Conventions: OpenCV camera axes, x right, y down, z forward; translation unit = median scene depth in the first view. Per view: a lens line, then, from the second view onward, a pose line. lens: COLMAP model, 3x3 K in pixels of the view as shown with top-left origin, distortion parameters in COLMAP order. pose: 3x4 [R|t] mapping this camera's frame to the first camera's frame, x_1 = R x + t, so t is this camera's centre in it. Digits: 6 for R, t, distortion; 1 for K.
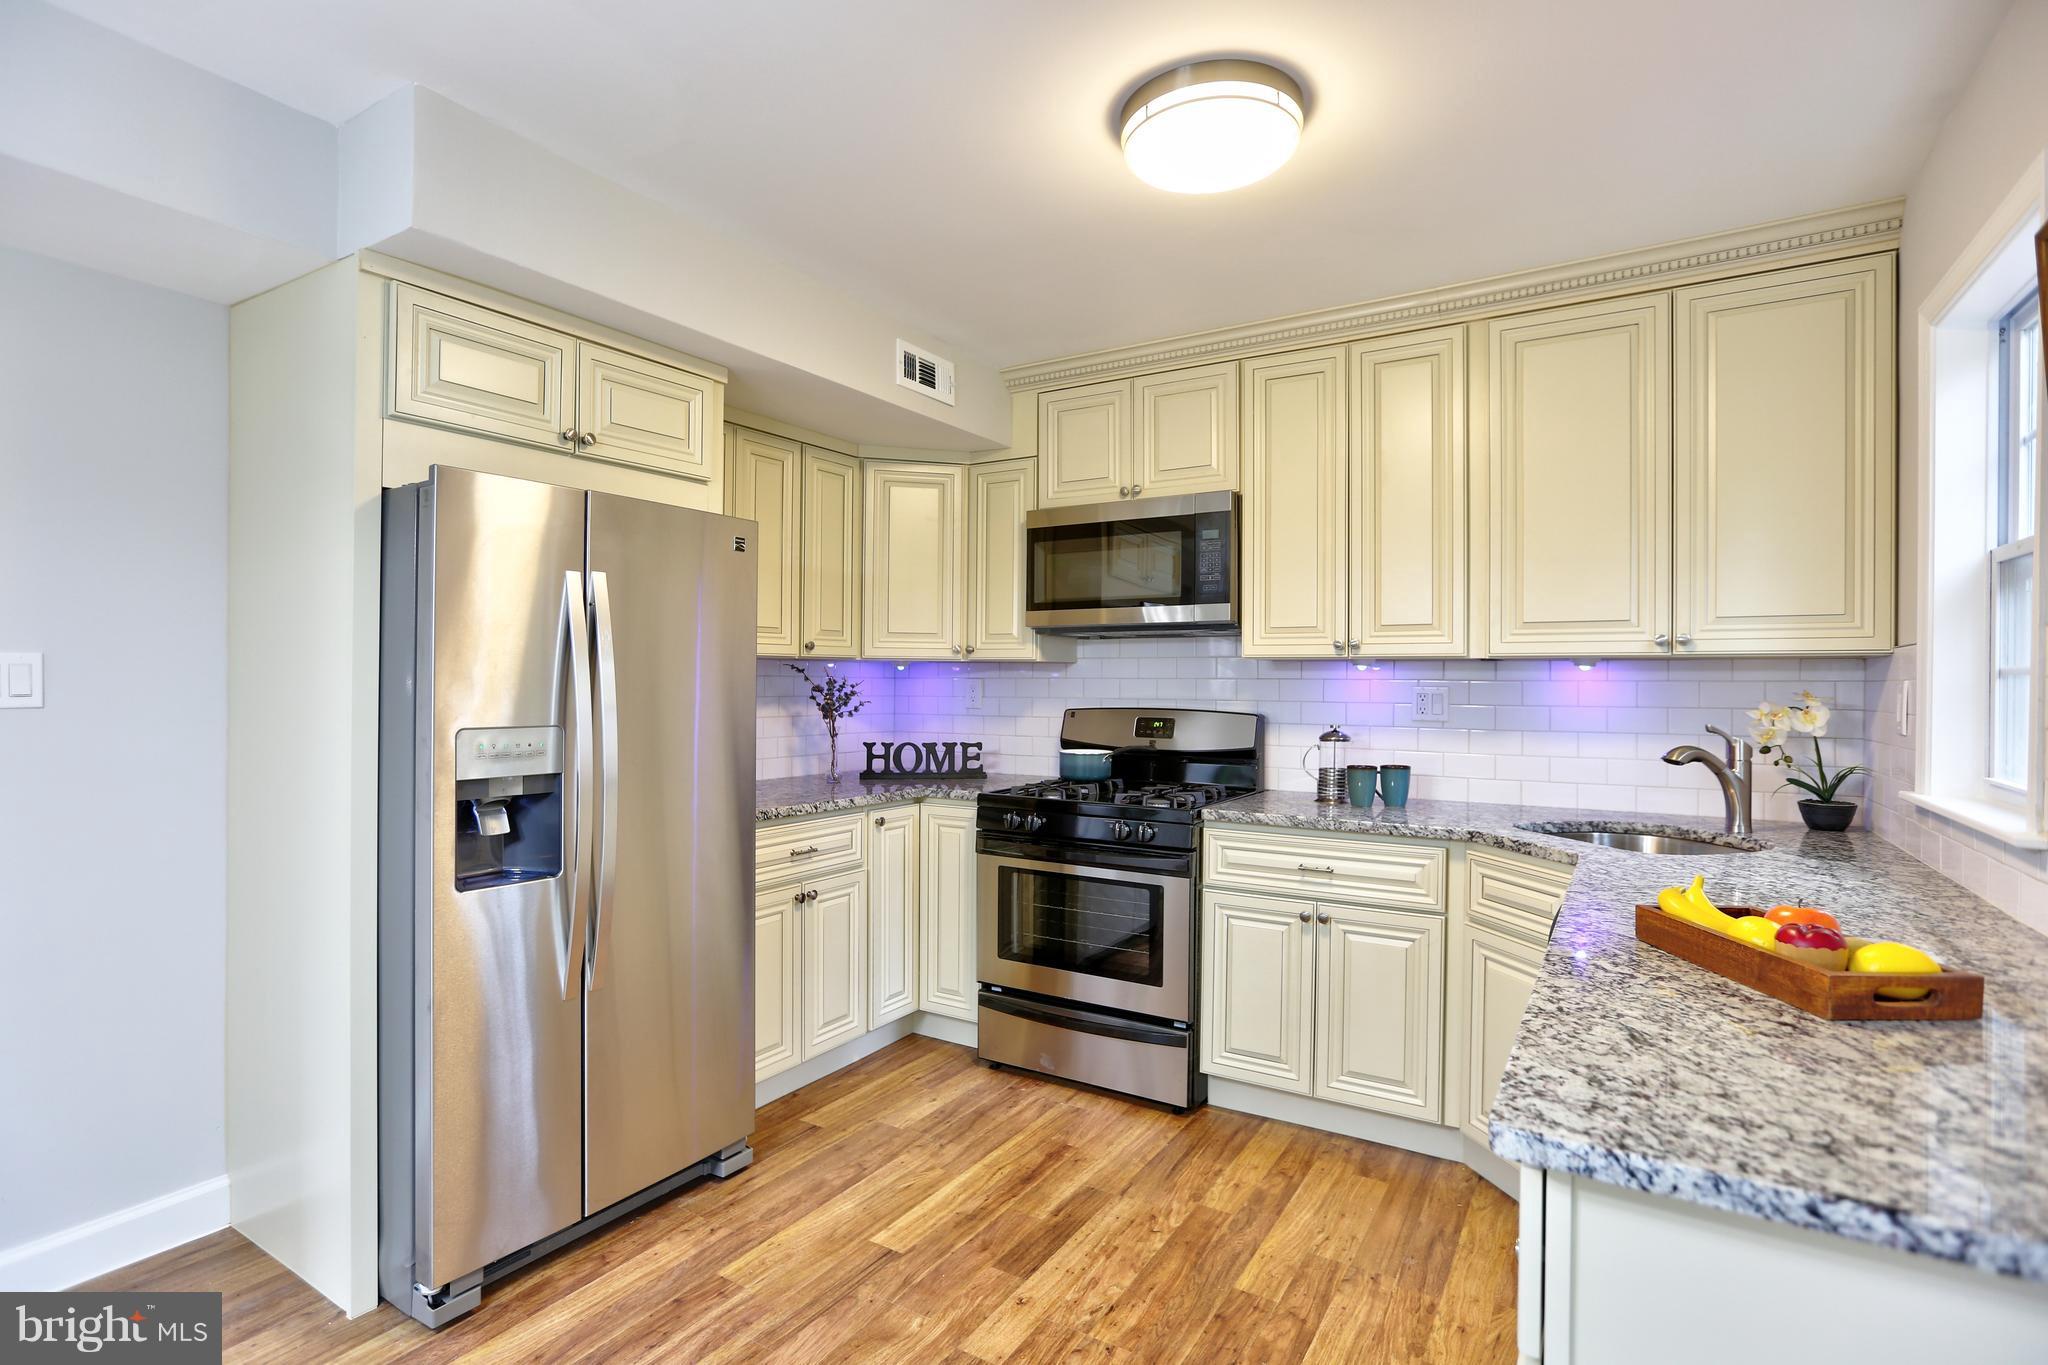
lens RADIAL K [[1000.9, 0, 1017.6], [0, 1000.9, 679.1], [0, 0, 1]] dist [-0.052316, 0.026037]
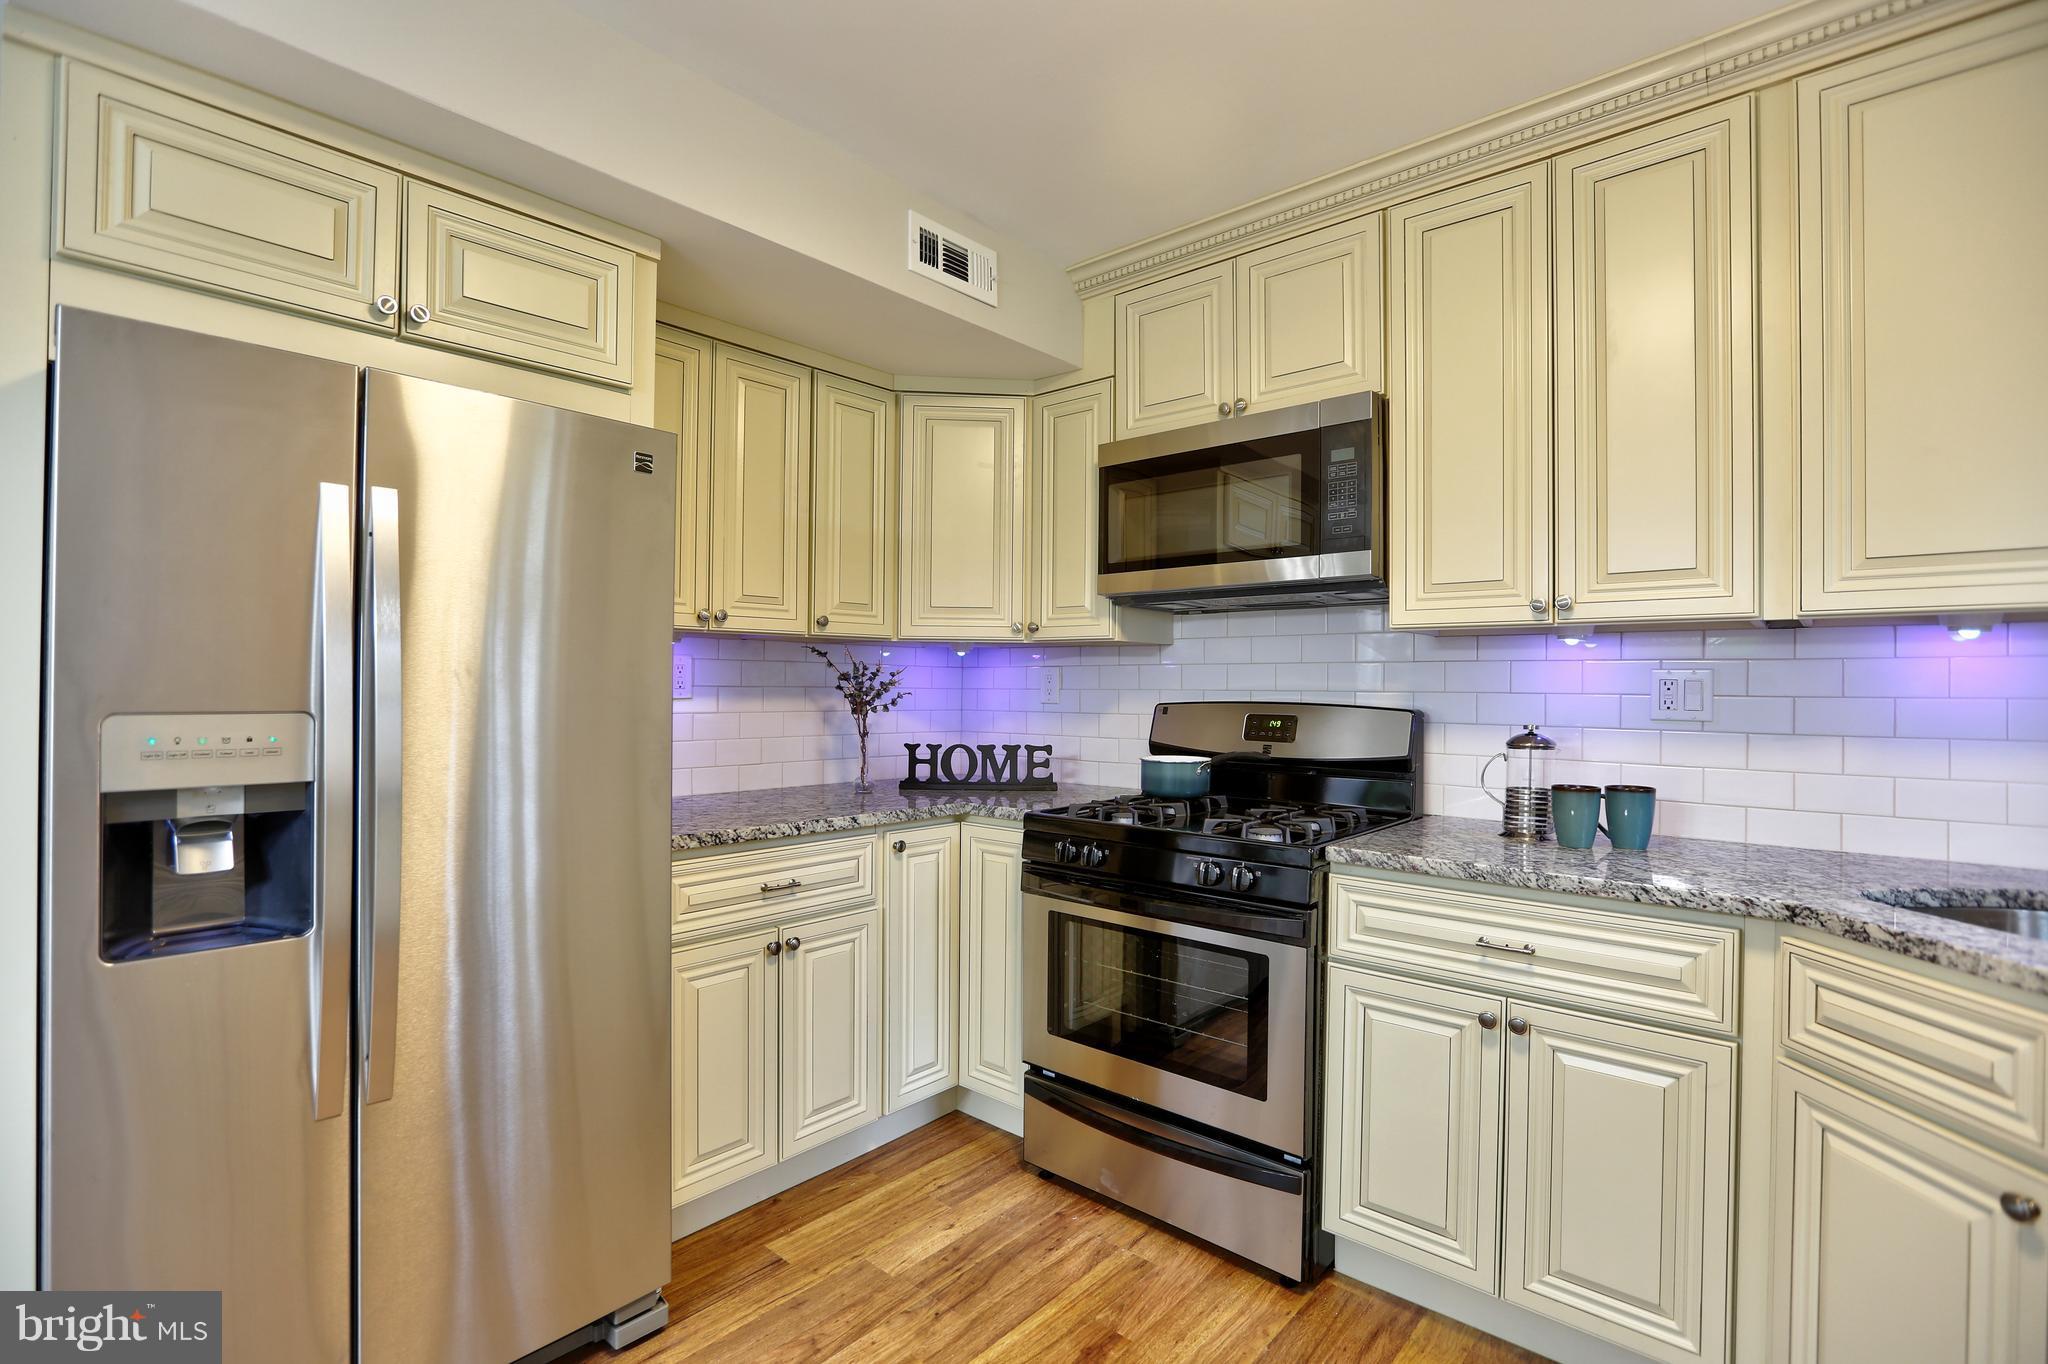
lens RADIAL K [[938.5, 0, 1022.3], [0, 938.5, 680.3], [0, 0, 1]] dist [-0.051288, 0.020958]
pose [[0.985705, -0.000122, -0.168479, 0.086416], [-0.001011, 0.999977, -0.006639, 0.021445], [0.168476, 0.006714, 0.985683, 0.334025]]
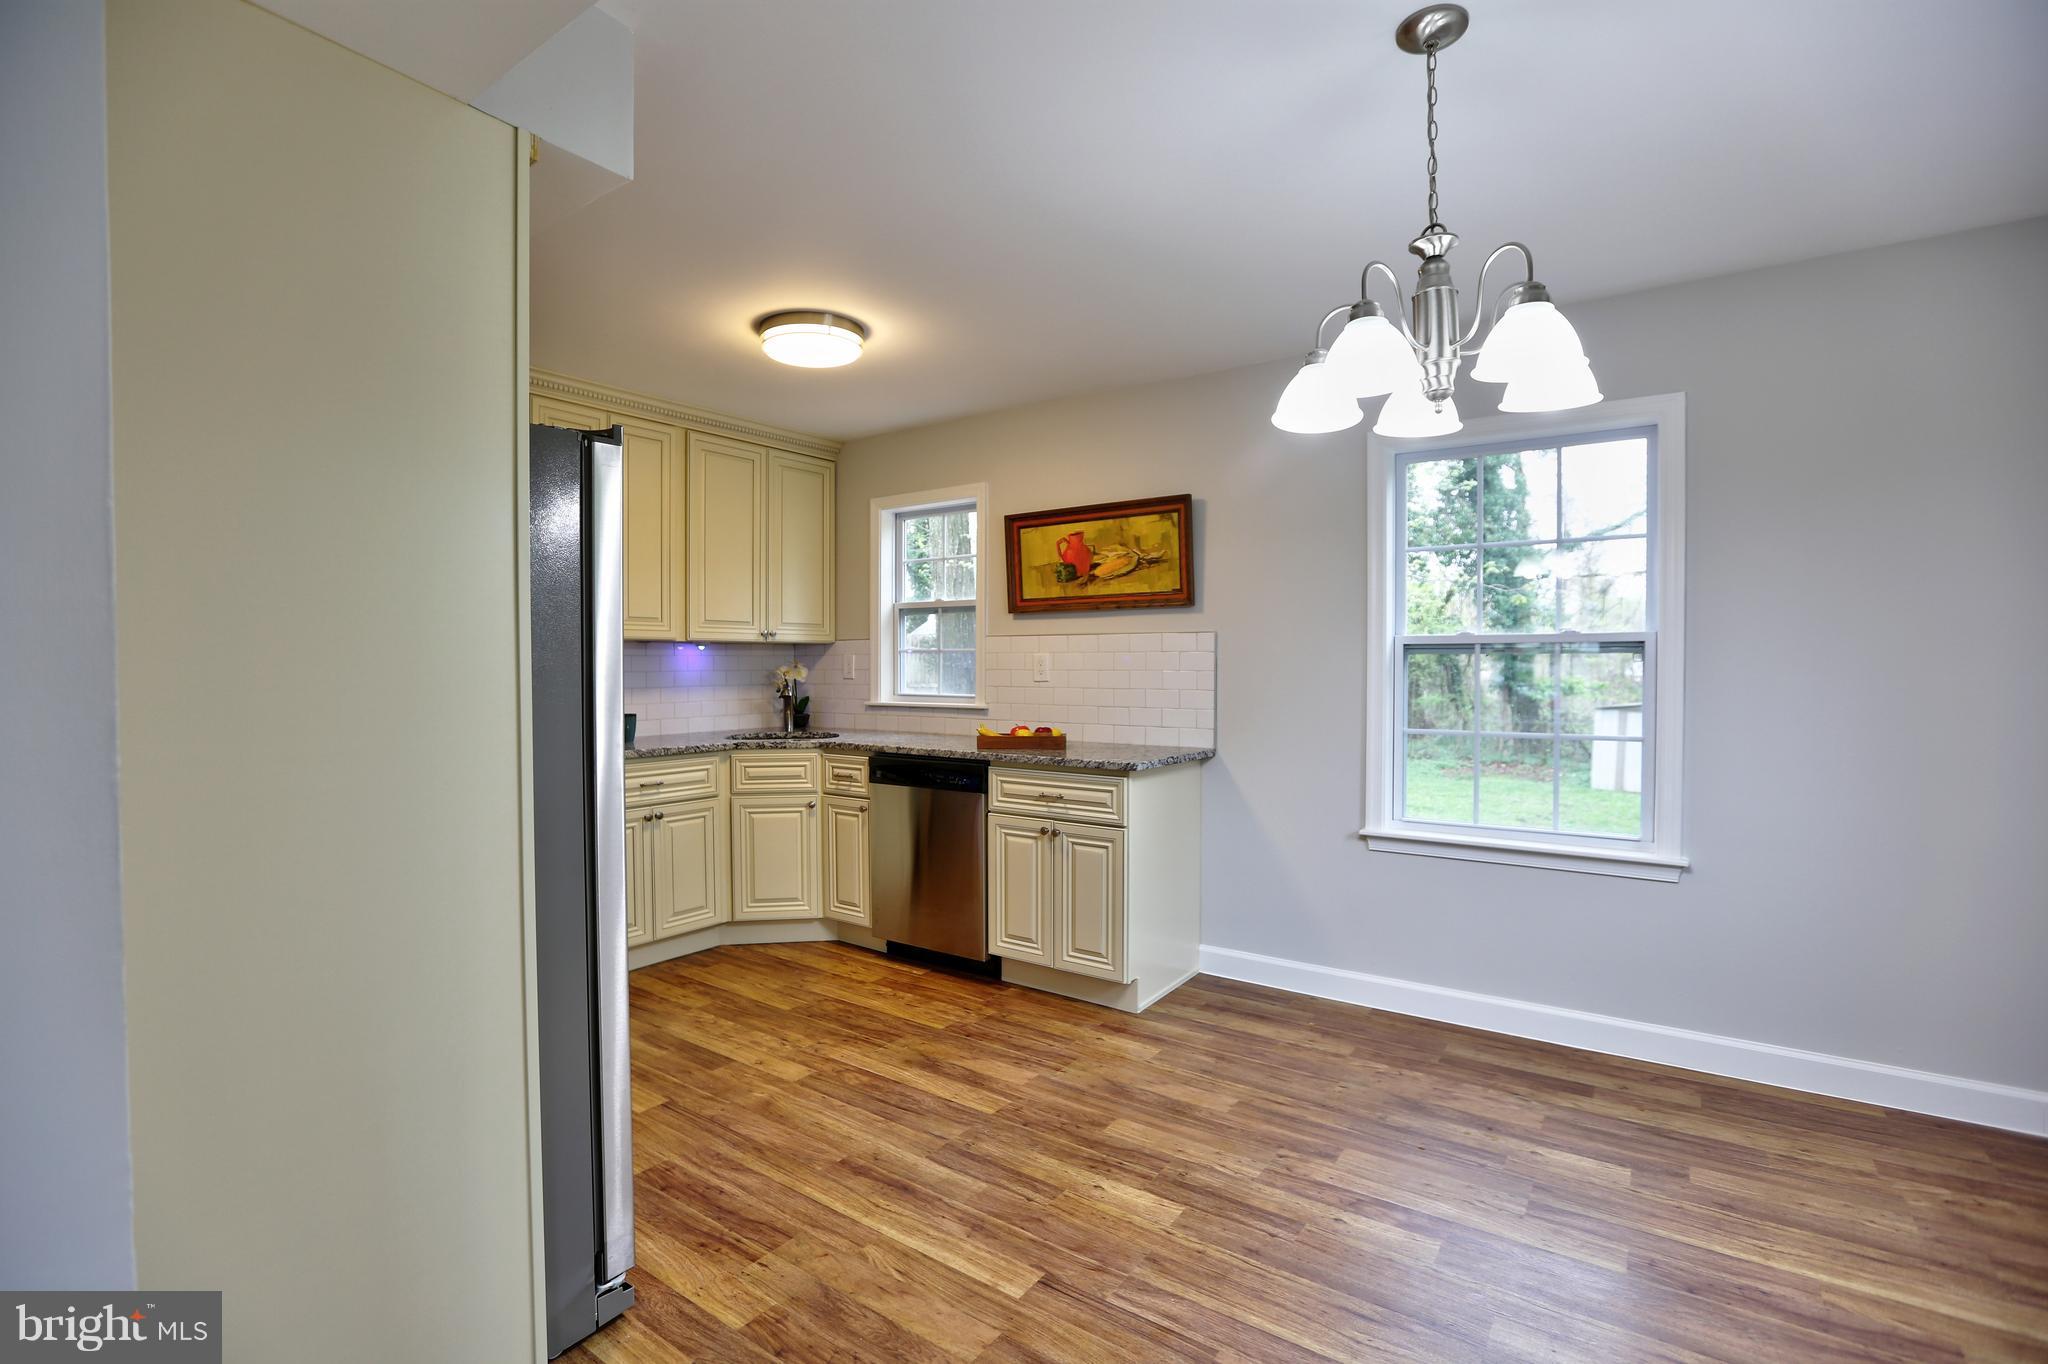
lens RADIAL K [[928.0, 0, 1024.0], [0, 928.0, 682.0], [0, 0, 1]] dist [-0.073784, 0.040992]
pose [[0.058702, -0.026458, 0.997925, -0.937644], [0.000987, 0.999650, 0.026446, 0.005562], [-0.998275, -0.000567, 0.058708, 0.350657]]
